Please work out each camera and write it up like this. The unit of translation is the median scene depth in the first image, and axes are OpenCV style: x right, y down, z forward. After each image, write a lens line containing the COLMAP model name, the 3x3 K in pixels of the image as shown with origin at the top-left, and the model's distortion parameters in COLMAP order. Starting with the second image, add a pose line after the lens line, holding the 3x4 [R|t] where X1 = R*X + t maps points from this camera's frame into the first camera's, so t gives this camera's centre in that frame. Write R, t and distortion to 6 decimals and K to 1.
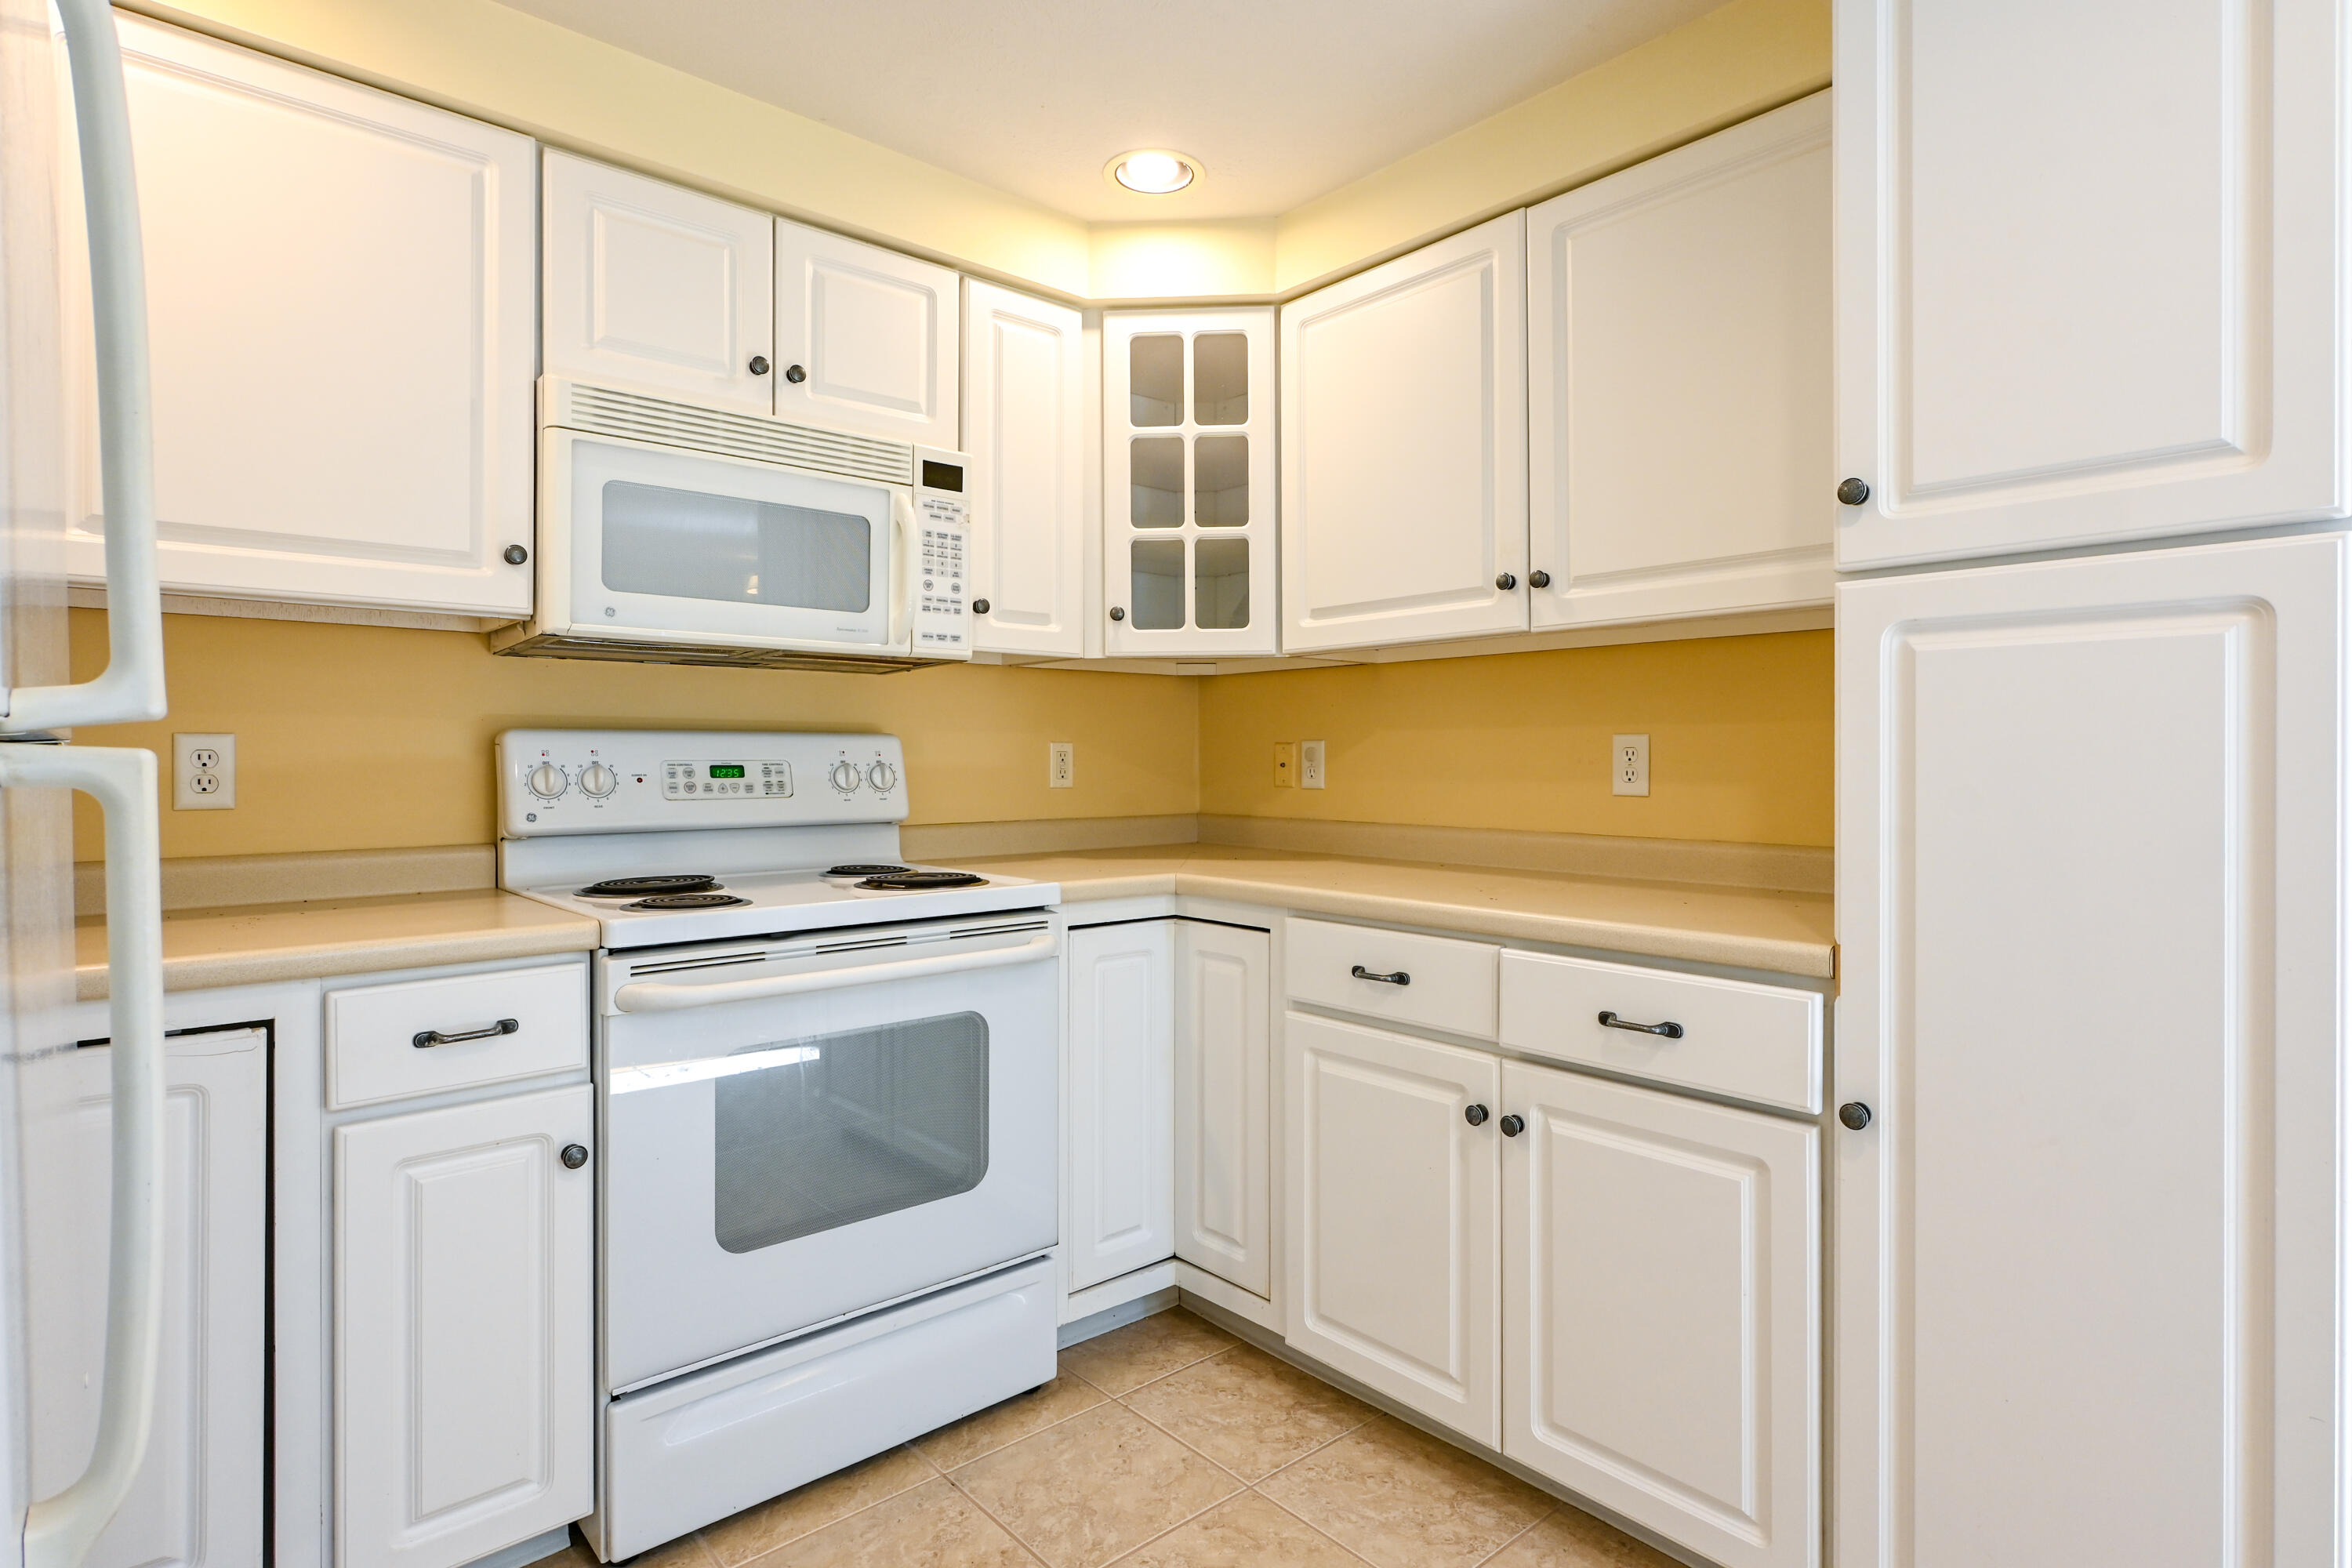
lens RADIAL K [[1183.3, 0, 1164.4], [0, 1183.3, 758.8], [0, 0, 1]] dist [-0.005652, 0.004841]
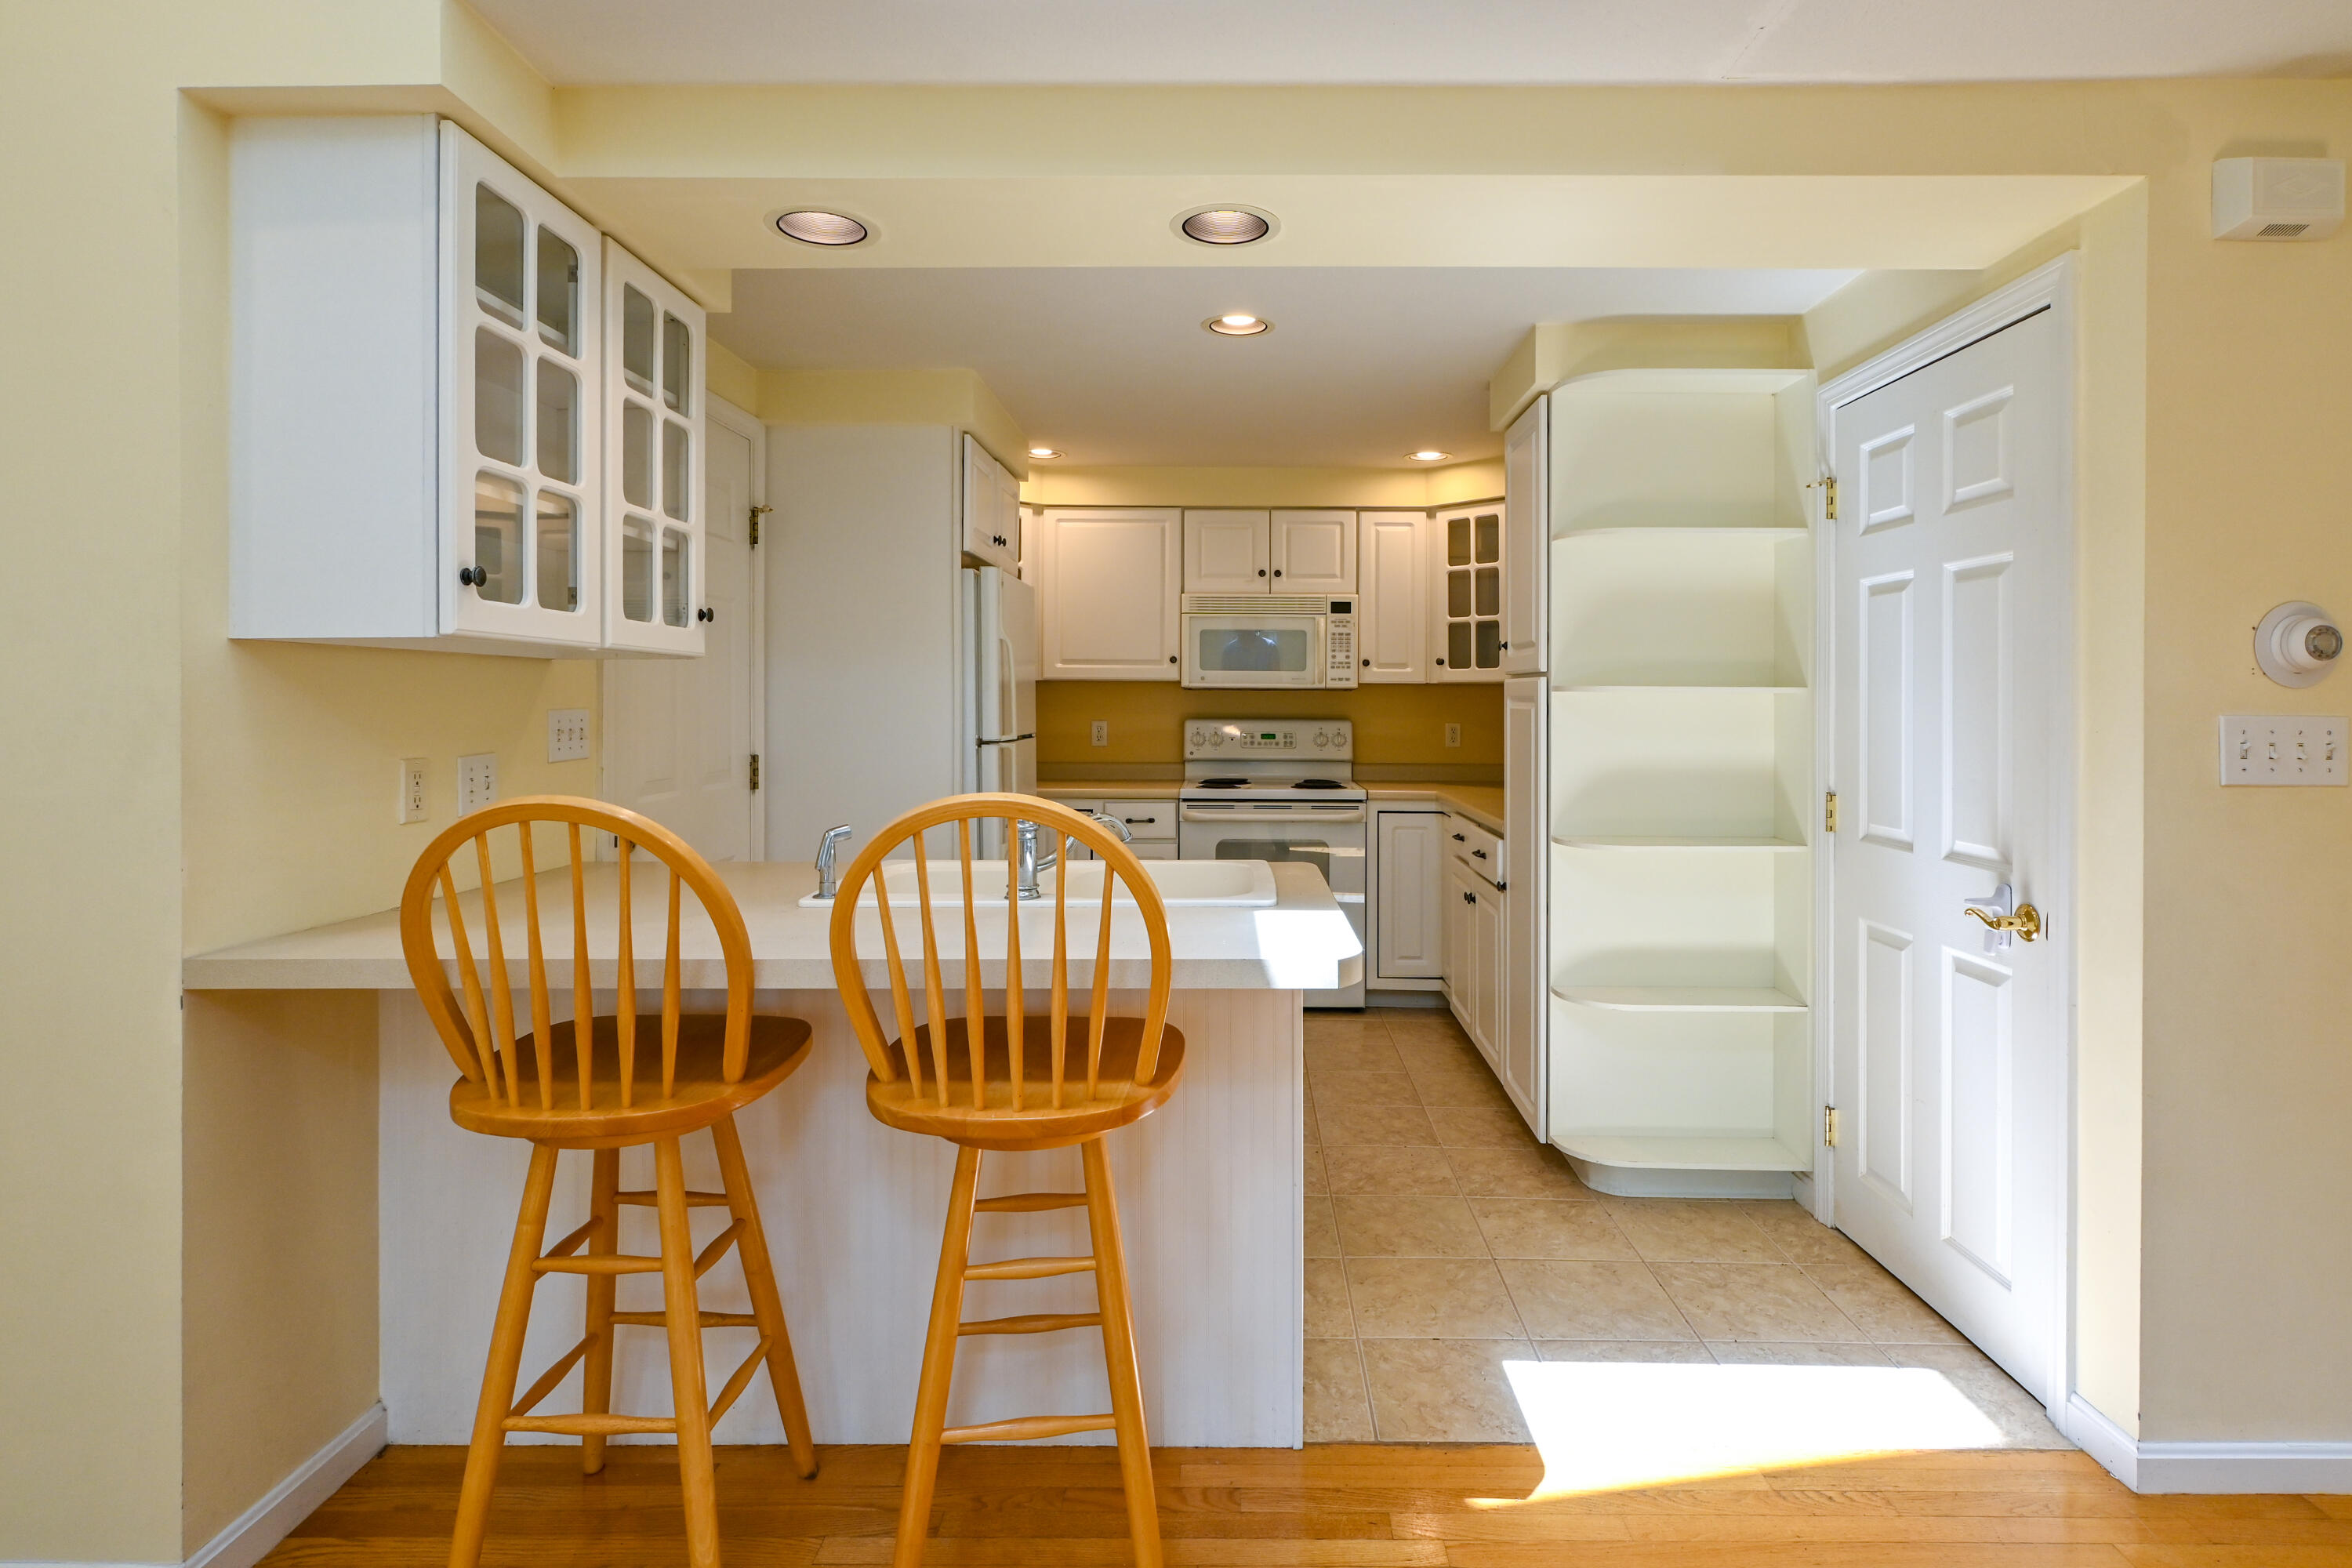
lens RADIAL K [[1183.3, 0, 1205.1], [0, 1183.3, 707.9], [0, 0, 1]] dist [-0.005652, 0.004841]
pose [[0.738456, 0.008626, -0.674247, 1.147555], [-0.004789, 0.999960, 0.007547, -0.064971], [0.674285, -0.002344, 0.738468, -0.838997]]
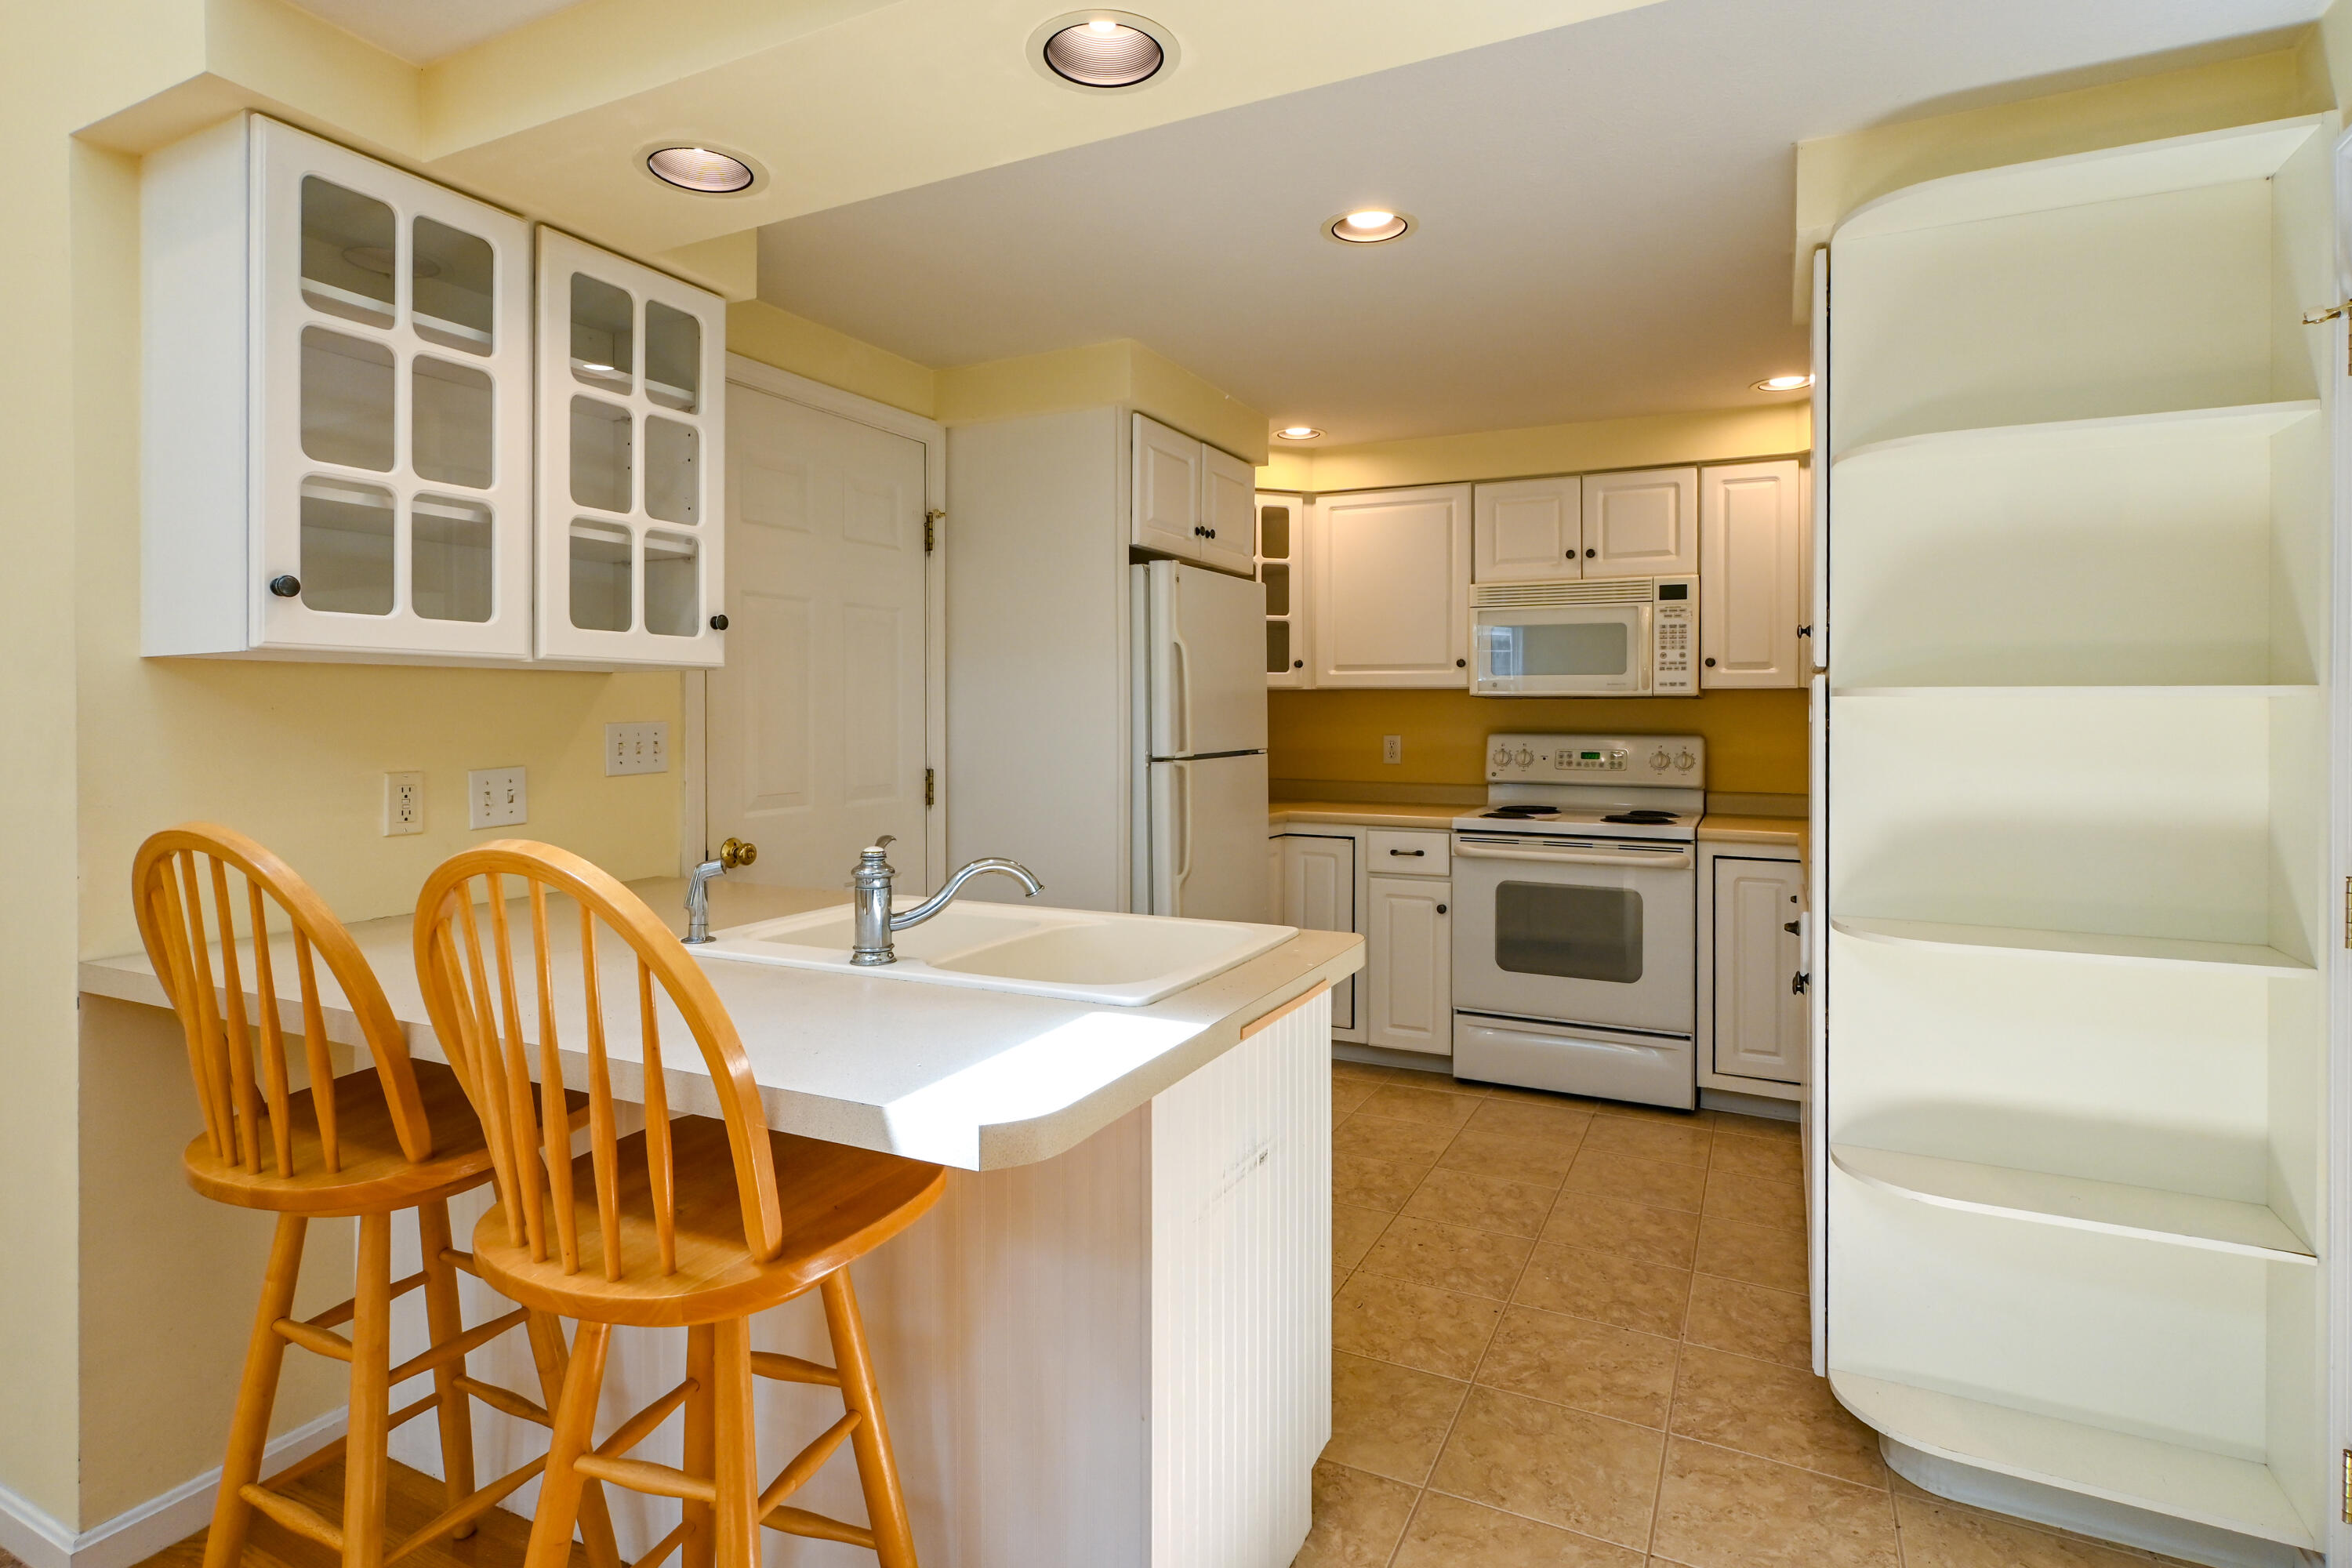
lens RADIAL K [[1183.3, 0, 1168.6], [0, 1183.3, 723.2], [0, 0, 1]] dist [-0.005652, 0.004841]
pose [[0.376028, 0.011507, -0.926537, 1.167090], [-0.000775, 0.999926, 0.012104, -0.066045], [0.926608, -0.003833, 0.376009, -0.355008]]
